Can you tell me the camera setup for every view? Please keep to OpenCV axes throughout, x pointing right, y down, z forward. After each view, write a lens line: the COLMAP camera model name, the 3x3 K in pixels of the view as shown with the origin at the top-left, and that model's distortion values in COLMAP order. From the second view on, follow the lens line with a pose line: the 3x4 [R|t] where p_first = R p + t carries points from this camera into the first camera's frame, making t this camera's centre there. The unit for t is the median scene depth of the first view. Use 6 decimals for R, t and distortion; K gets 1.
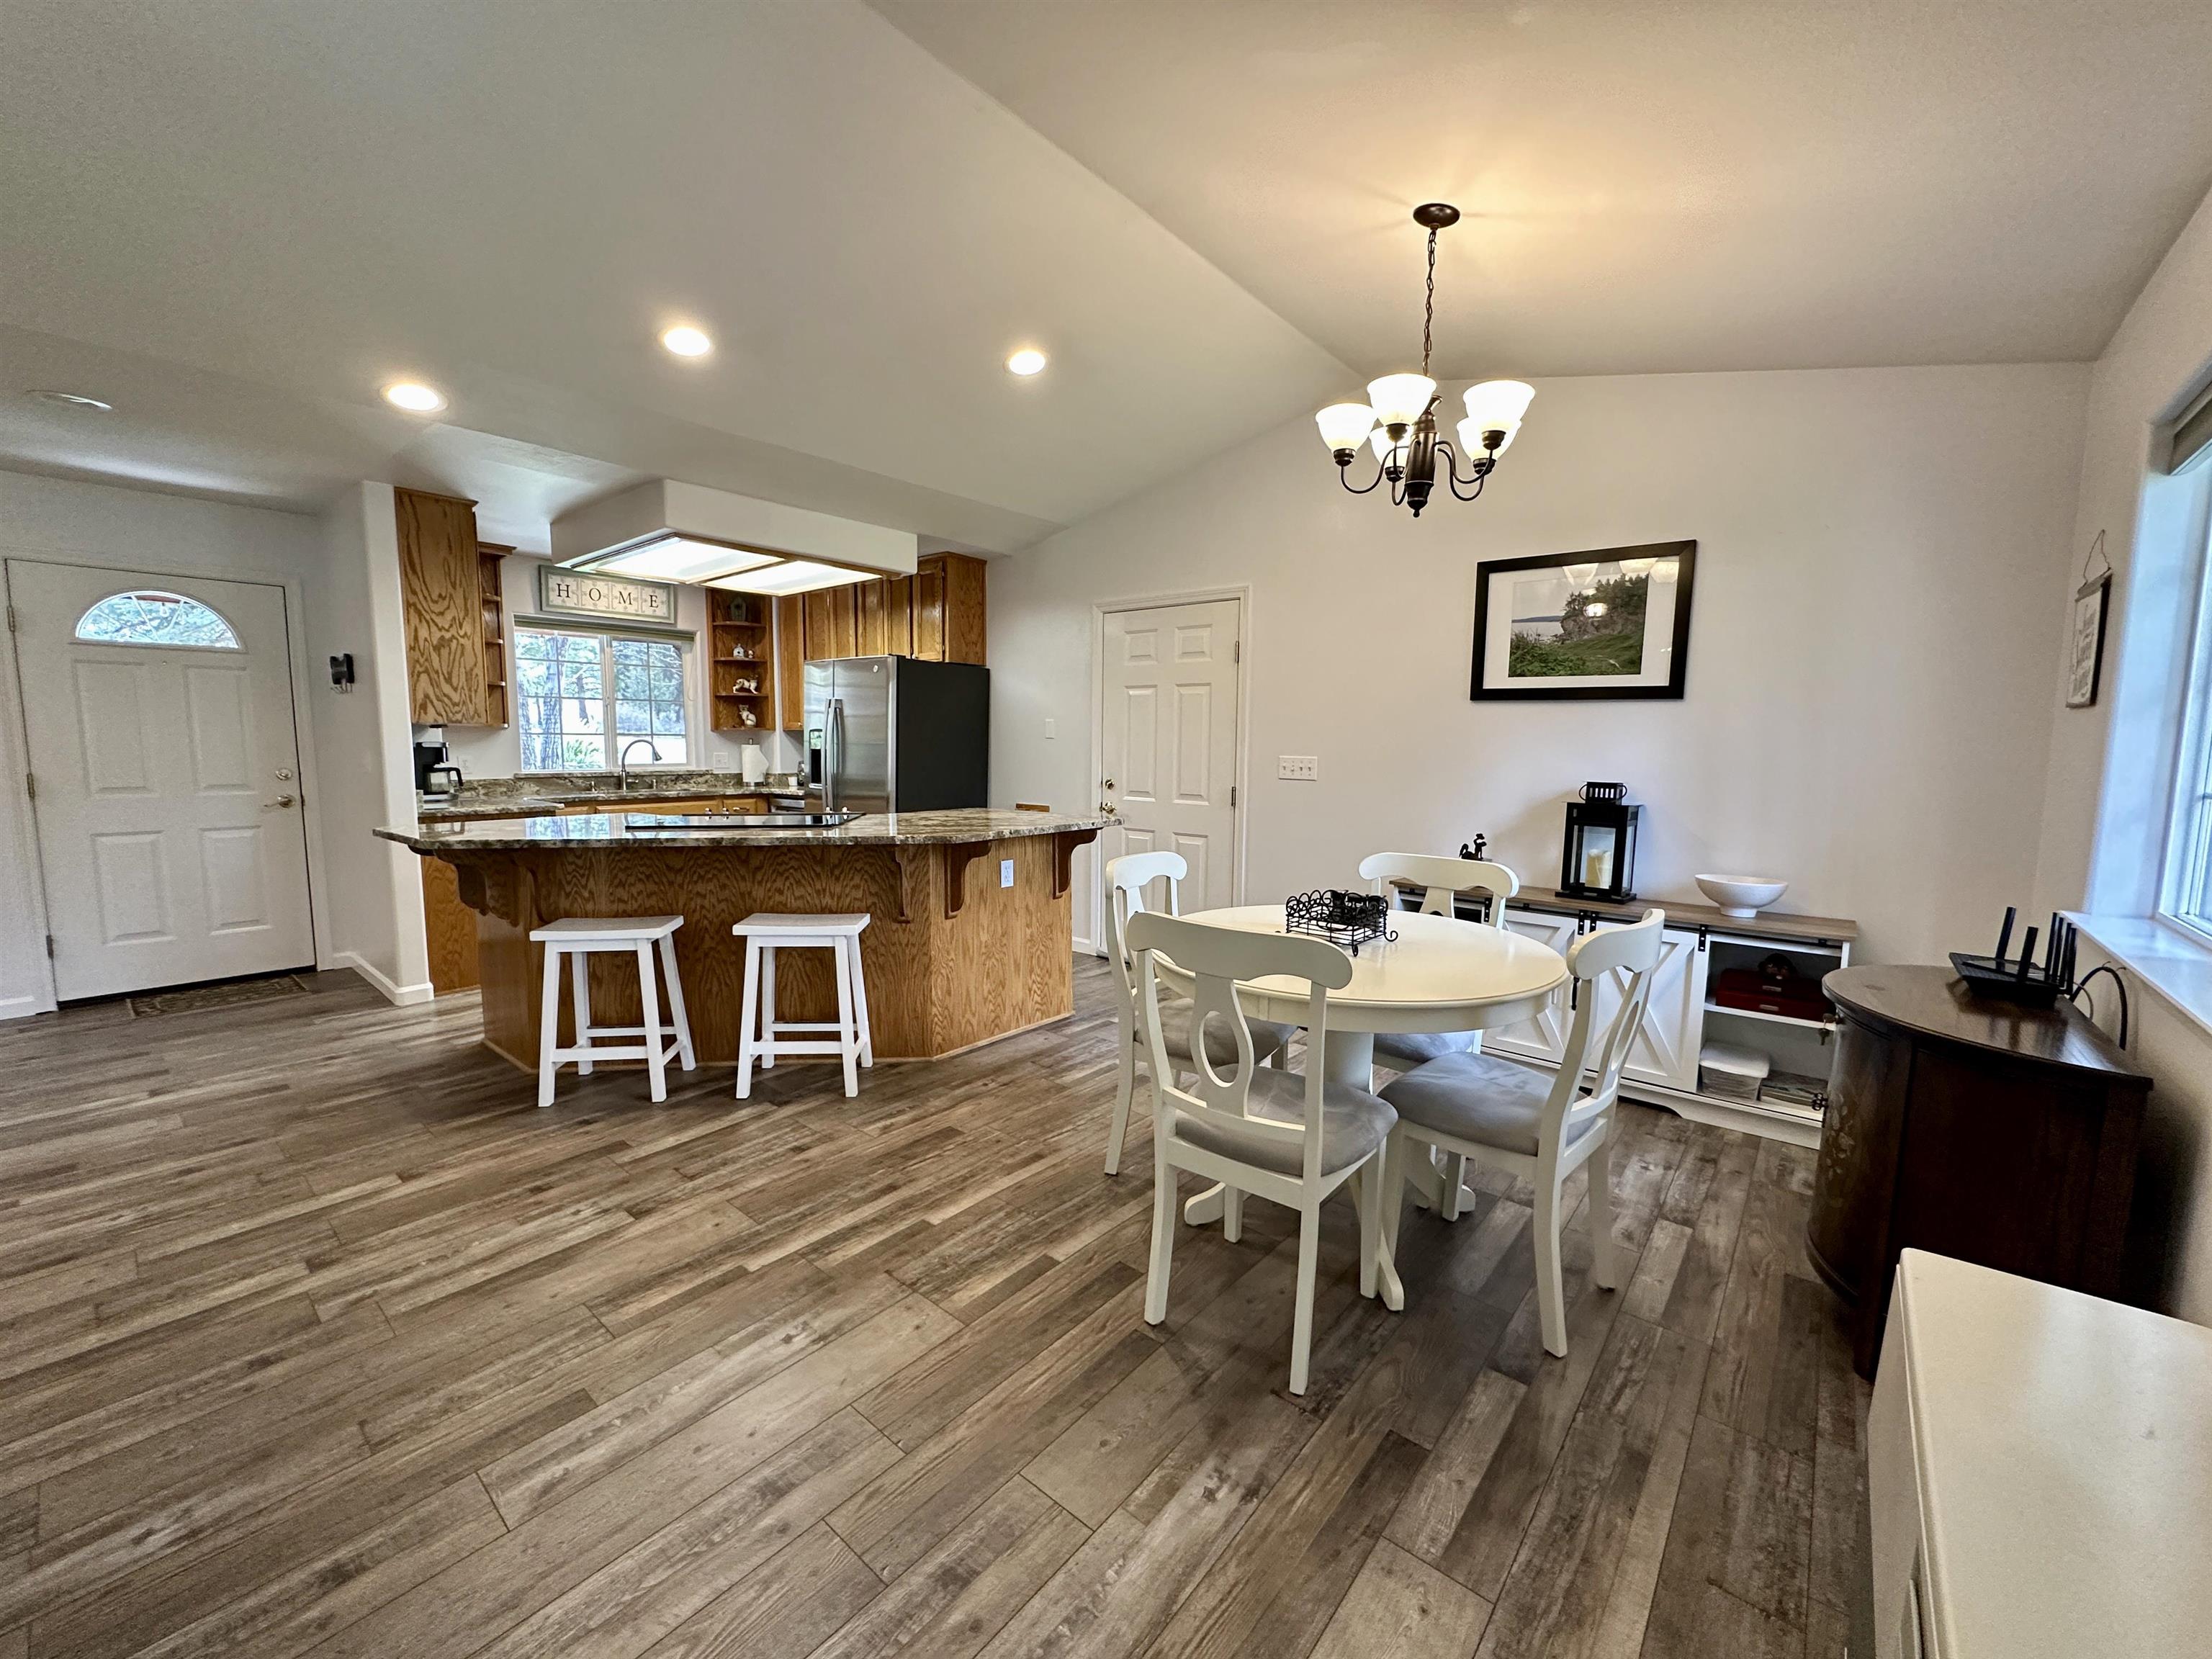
lens RADIAL K [[881.0, 0, 1107.3], [0, 881.0, 830.4], [0, 0, 1]] dist [-0.005094, 0.000988]
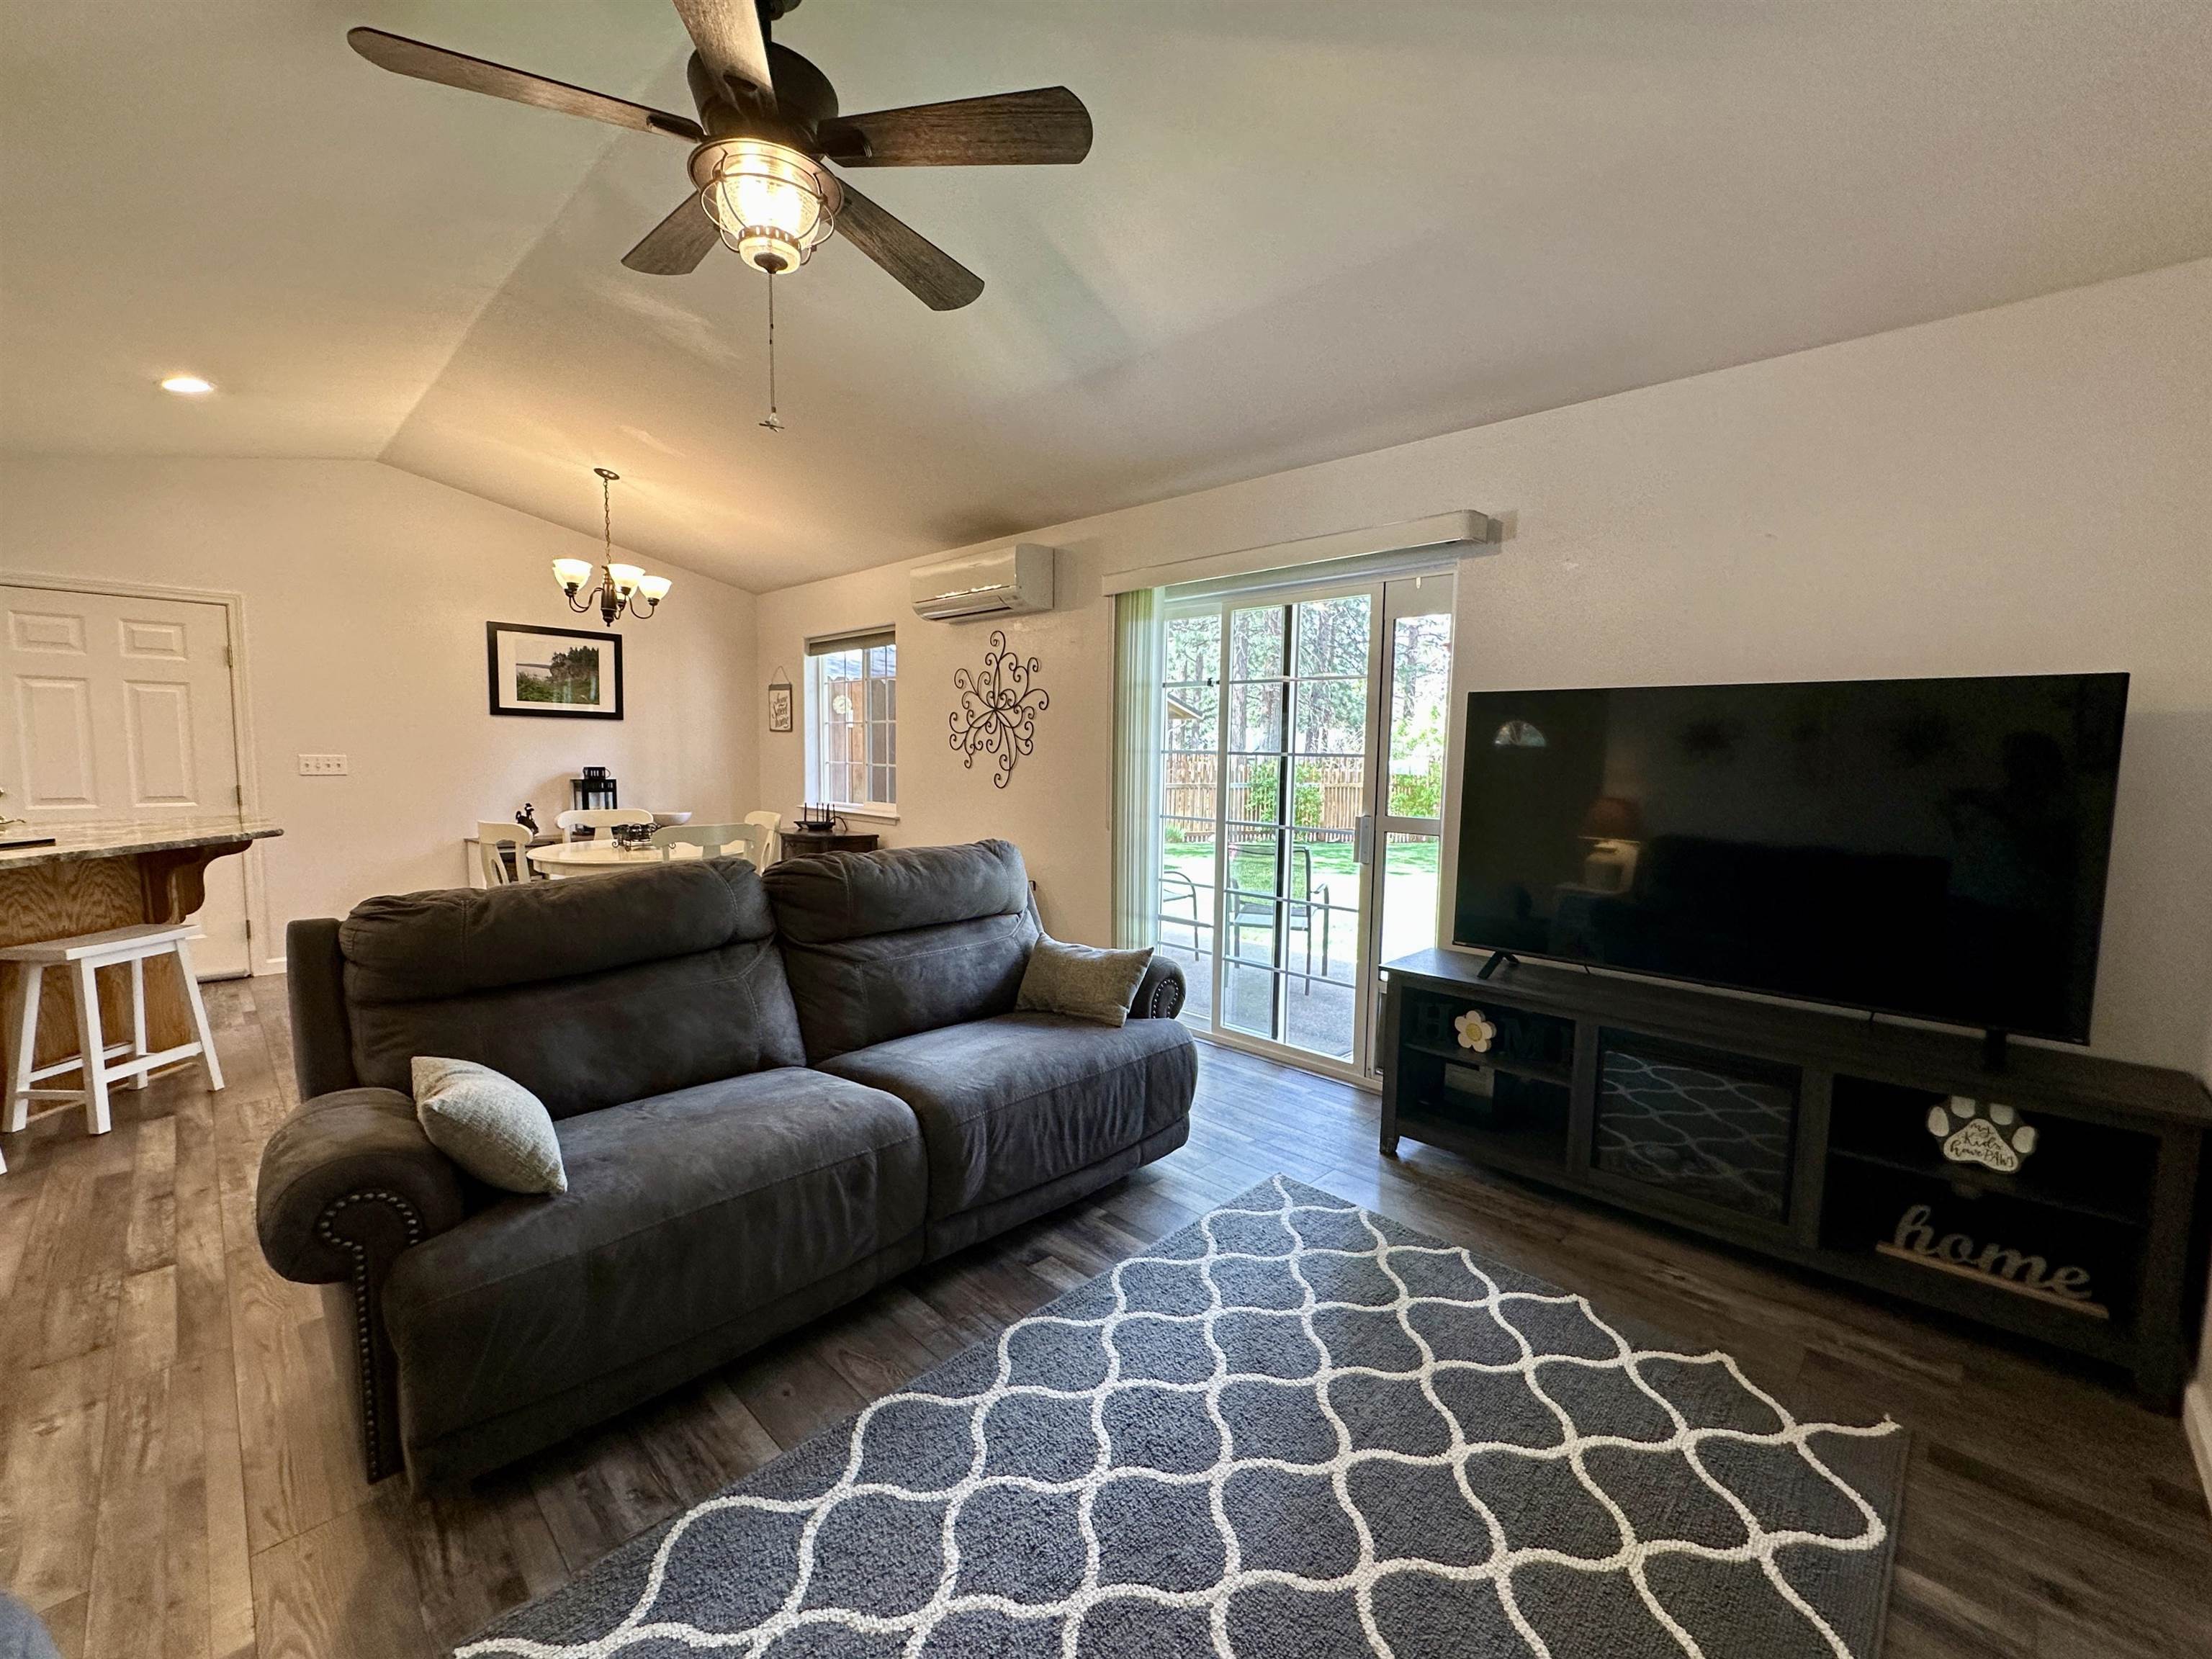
lens RADIAL K [[912.4, 0, 1108.1], [0, 912.4, 832.9], [0, 0, 1]] dist [-0.005000, 0.001374]
pose [[0.078626, -0.100677, 0.991808, -1.002802], [0.089669, 0.991569, 0.093544, -0.002695], [-0.992863, 0.081579, 0.086990, -0.128513]]
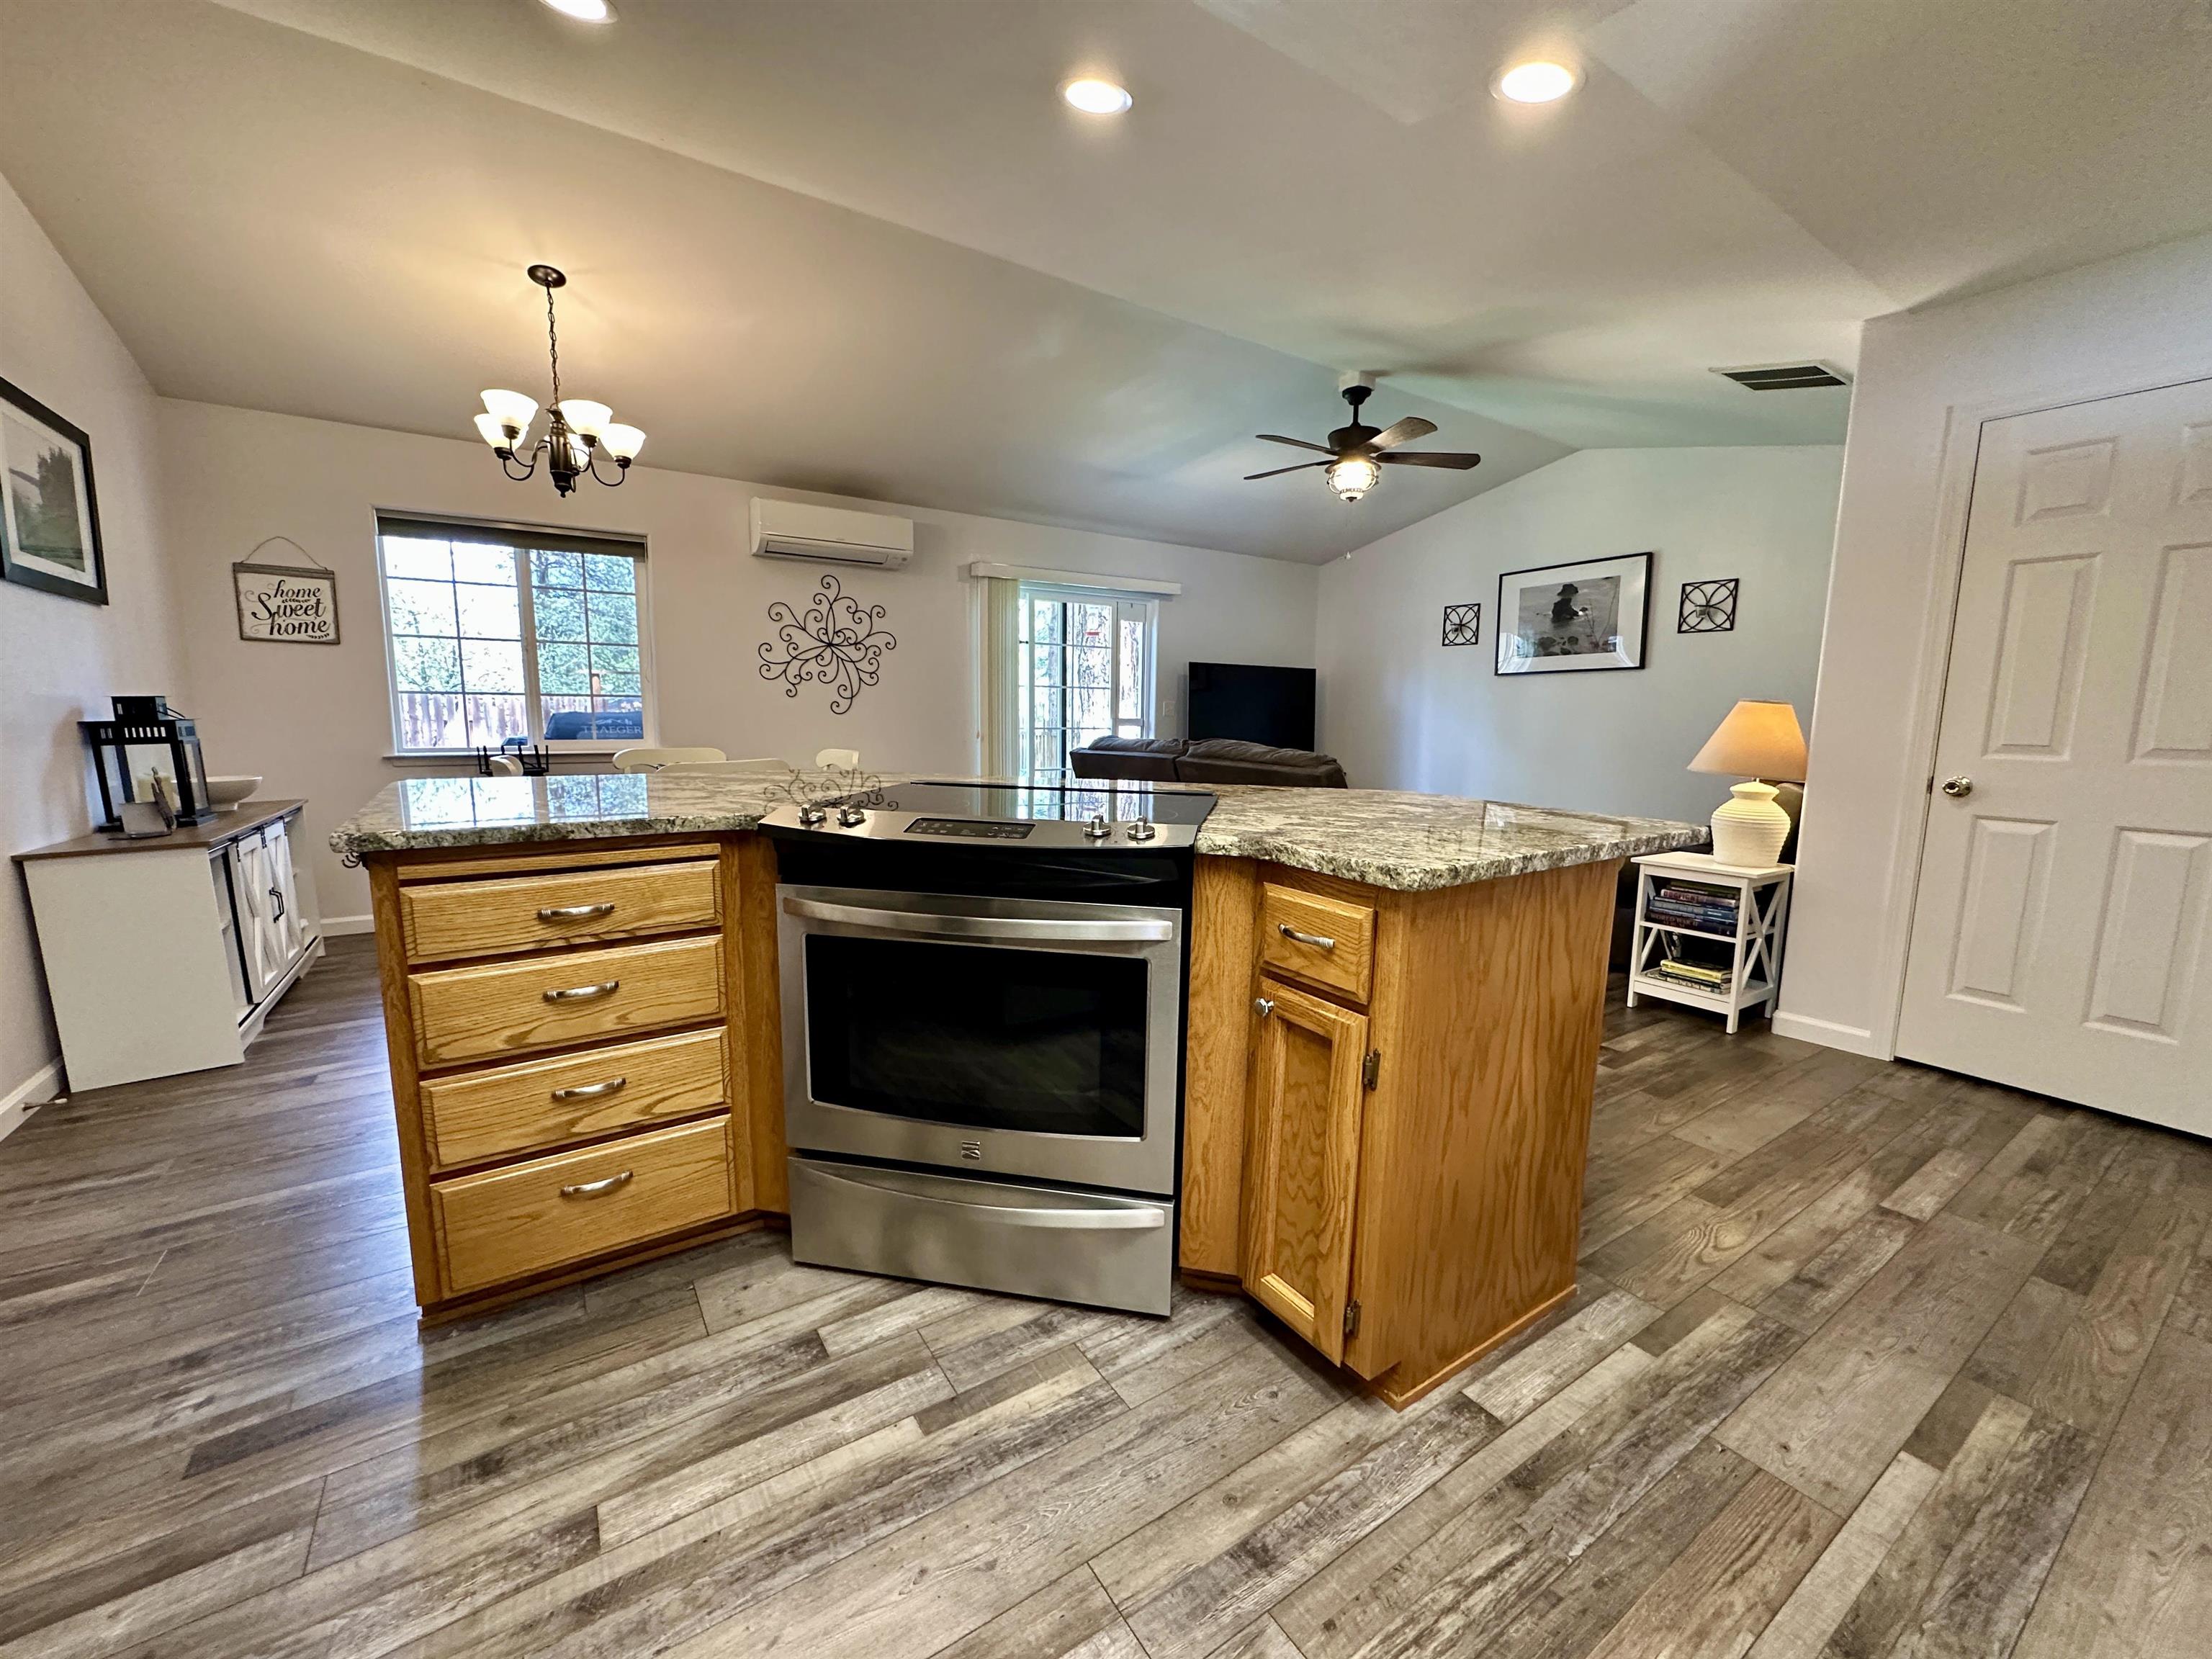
lens RADIAL K [[881.0, 0, 1107.3], [0, 881.0, 830.4], [0, 0, 1]] dist [-0.005094, 0.000988]
pose [[-0.959902, -0.060014, 0.273837, -0.557350], [0.006733, 0.971599, 0.236538, -0.111310], [-0.280255, 0.228897, -0.932236, 1.393381]]
